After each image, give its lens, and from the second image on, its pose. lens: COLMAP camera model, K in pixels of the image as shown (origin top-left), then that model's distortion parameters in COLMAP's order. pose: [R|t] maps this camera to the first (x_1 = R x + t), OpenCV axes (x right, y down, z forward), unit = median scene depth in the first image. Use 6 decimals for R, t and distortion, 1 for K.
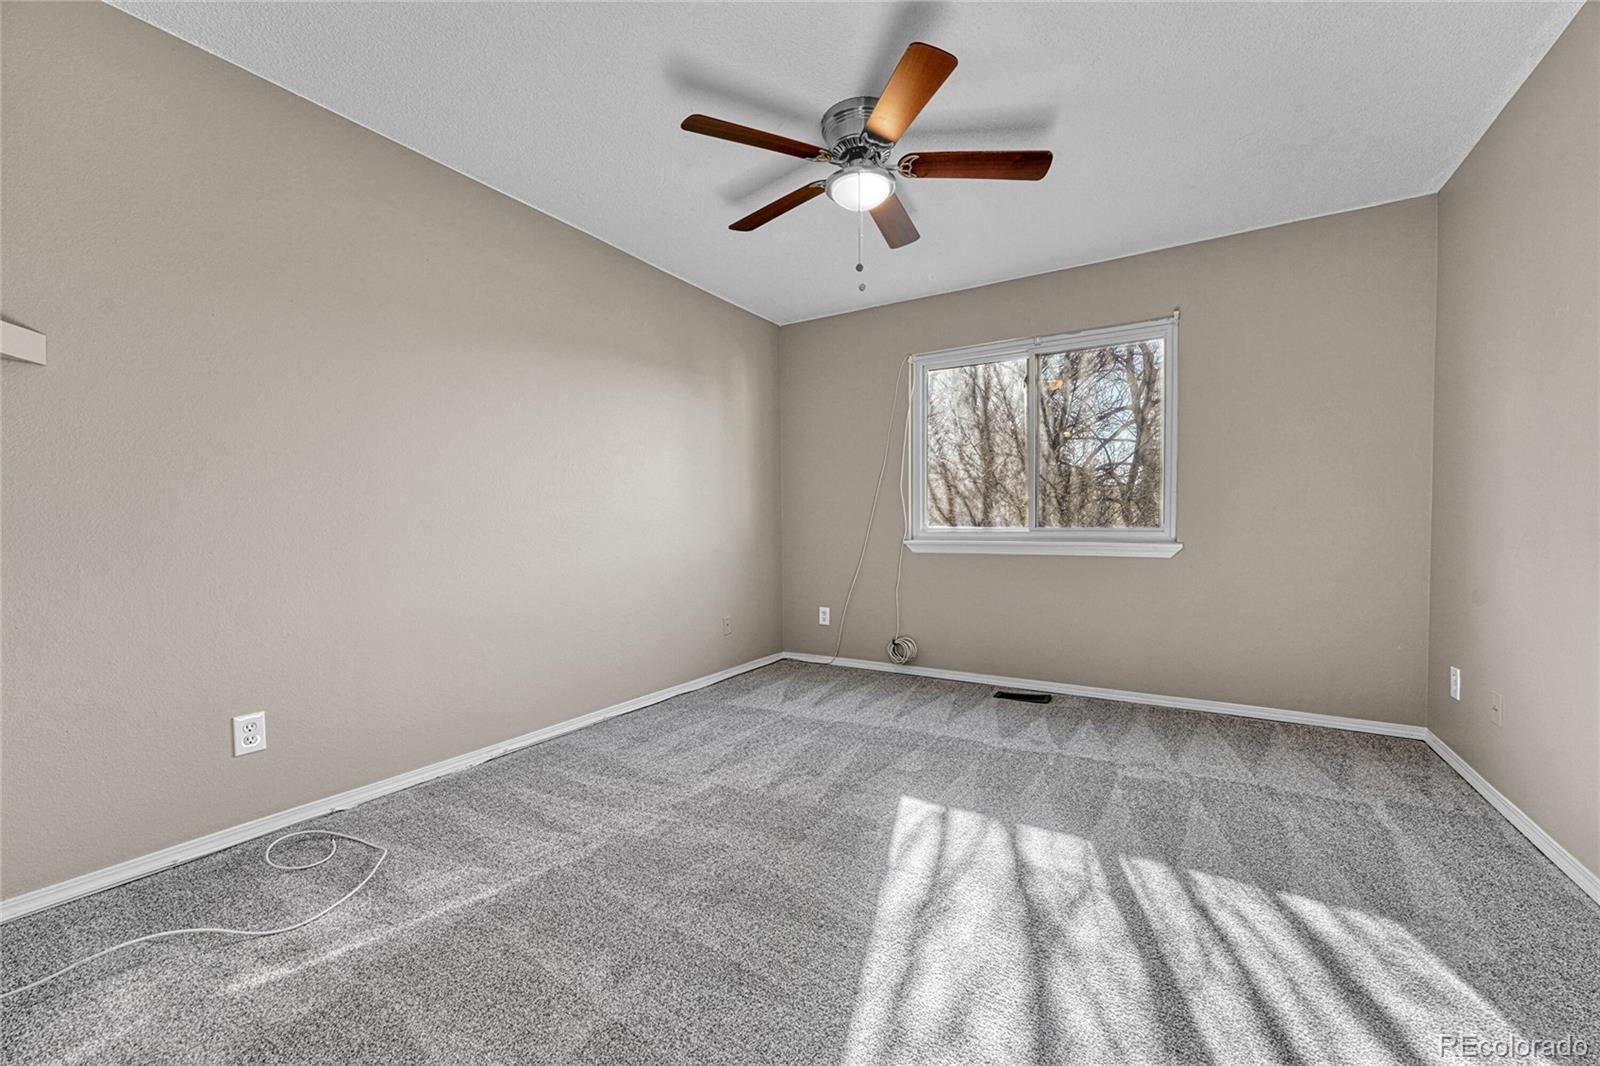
lens RADIAL K [[657.3, 0, 788.9], [0, 657.3, 538.7], [0, 0, 1]] dist [0.001143, 0.000217]
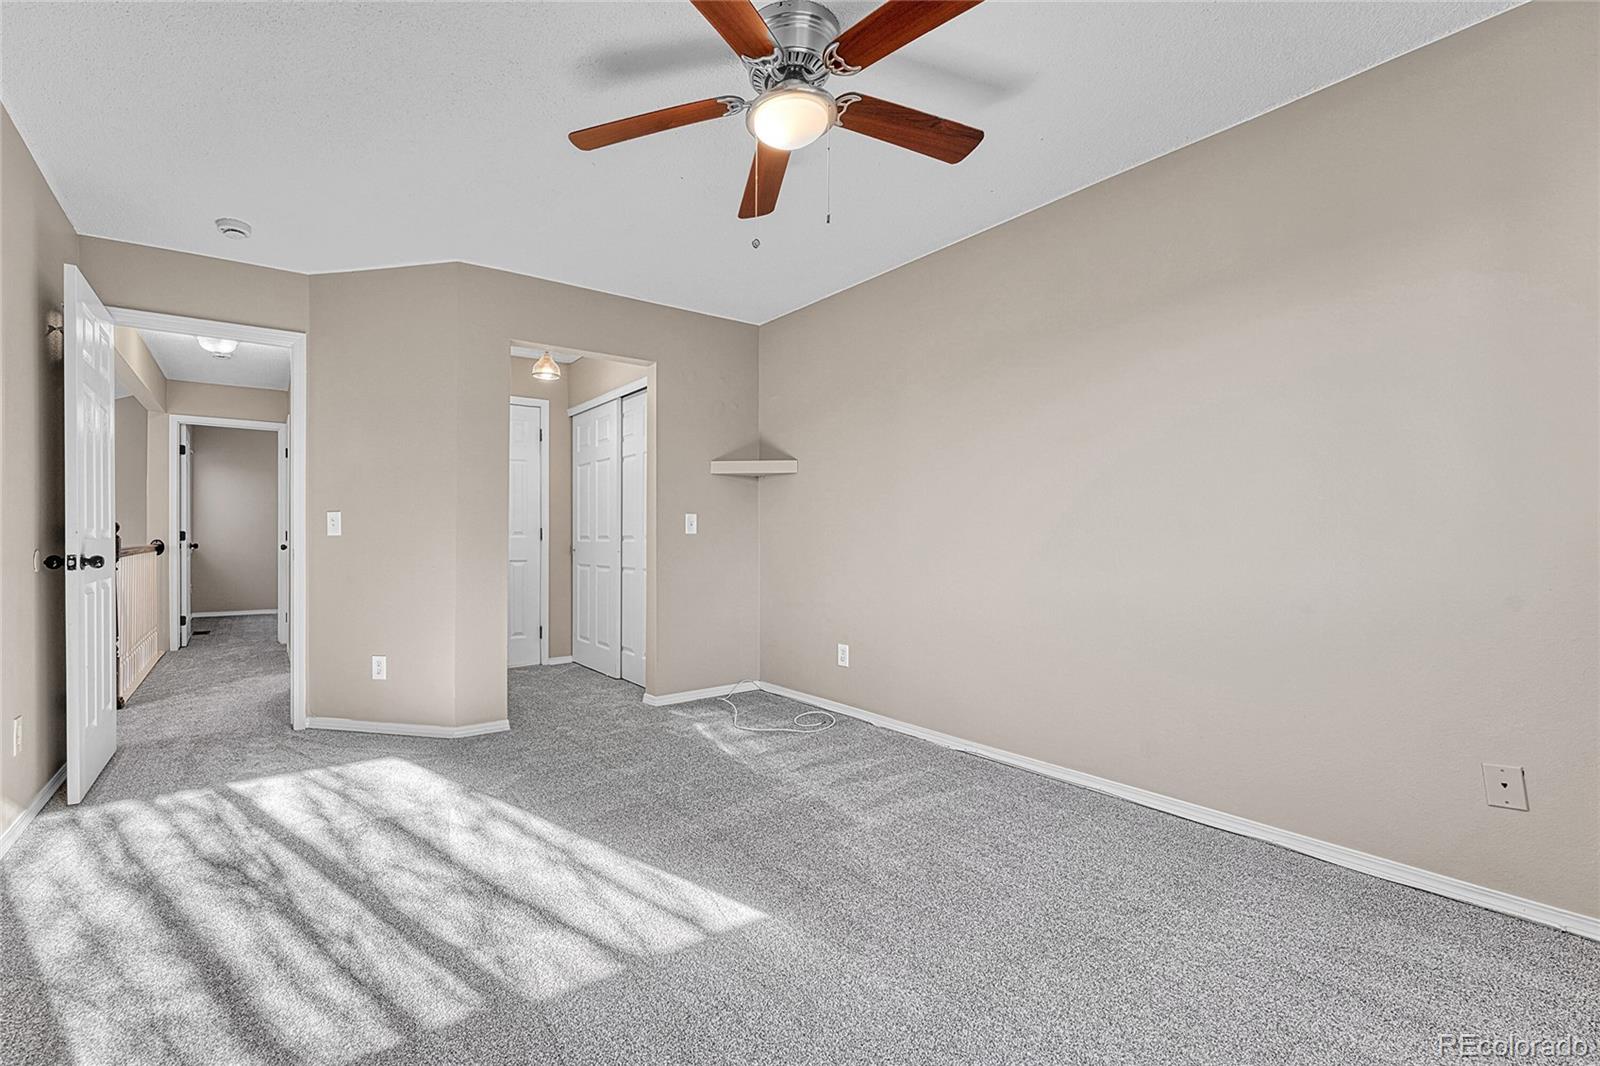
lens RADIAL K [[657.3, 0, 788.9], [0, 657.3, 538.7], [0, 0, 1]] dist [0.001143, 0.000217]
pose [[-0.341233, 0.006356, -0.939957, 1.146853], [-0.013562, 0.999840, 0.011684, -0.086530], [0.939881, 0.016735, -0.341092, 1.649551]]
